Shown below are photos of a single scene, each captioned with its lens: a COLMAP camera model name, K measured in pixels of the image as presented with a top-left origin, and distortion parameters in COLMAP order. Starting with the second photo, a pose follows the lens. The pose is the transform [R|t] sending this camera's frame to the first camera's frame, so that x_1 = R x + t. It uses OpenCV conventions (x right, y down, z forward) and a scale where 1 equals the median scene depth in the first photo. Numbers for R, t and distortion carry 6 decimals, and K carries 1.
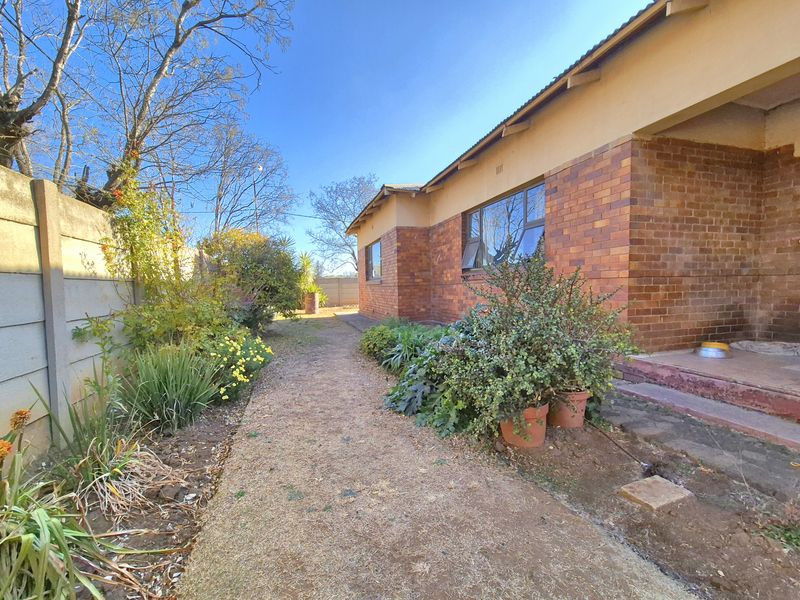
lens RADIAL K [[332.2, 0, 394.7], [0, 332.2, 309.3], [0, 0, 1]] dist [0.001462, 0.000082]
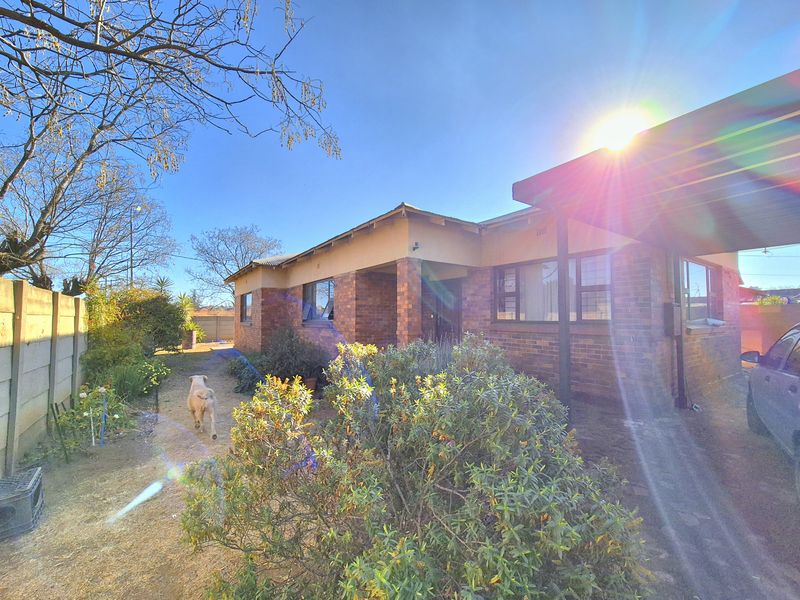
lens RADIAL K [[332.2, 0, 394.7], [0, 332.2, 309.3], [0, 0, 1]] dist [0.001462, 0.000082]
pose [[0.949368, 0.025315, 0.313143, 0.105688], [0.005263, 0.995327, -0.096420, -0.012483], [-0.314121, 0.093186, 0.944799, -0.540155]]
